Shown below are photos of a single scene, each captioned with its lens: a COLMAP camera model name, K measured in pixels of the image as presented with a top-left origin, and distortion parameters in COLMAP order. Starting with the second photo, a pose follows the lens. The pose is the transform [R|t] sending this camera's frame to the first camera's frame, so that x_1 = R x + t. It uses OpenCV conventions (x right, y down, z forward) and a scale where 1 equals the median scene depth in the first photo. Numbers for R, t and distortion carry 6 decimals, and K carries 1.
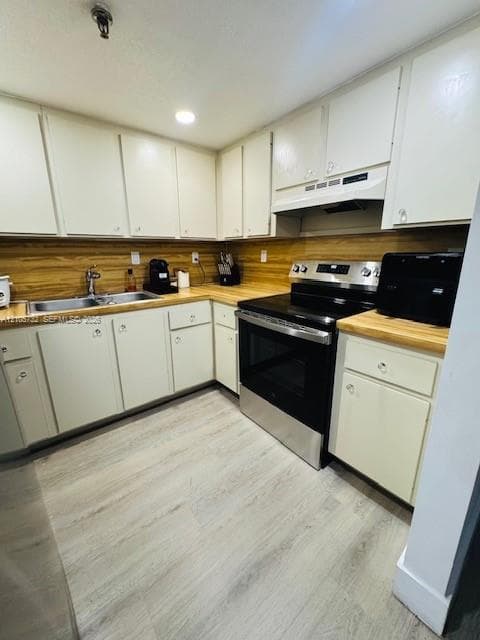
lens RADIAL K [[259.9, 0, 239.1], [0, 259.9, 321.2], [0, 0, 1]] dist [0.001438, 0.000747]
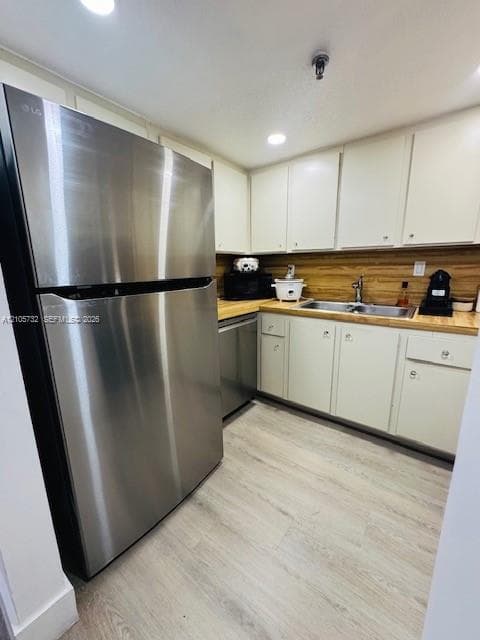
lens RADIAL K [[259.9, 0, 239.9], [0, 259.9, 320.0], [0, 0, 1]] dist [0.001438, 0.000747]
pose [[0.246473, 0.207709, -0.946630, 0.358037], [-0.239860, 0.959449, 0.148070, -0.078797], [0.938999, 0.190564, 0.286299, 0.274845]]
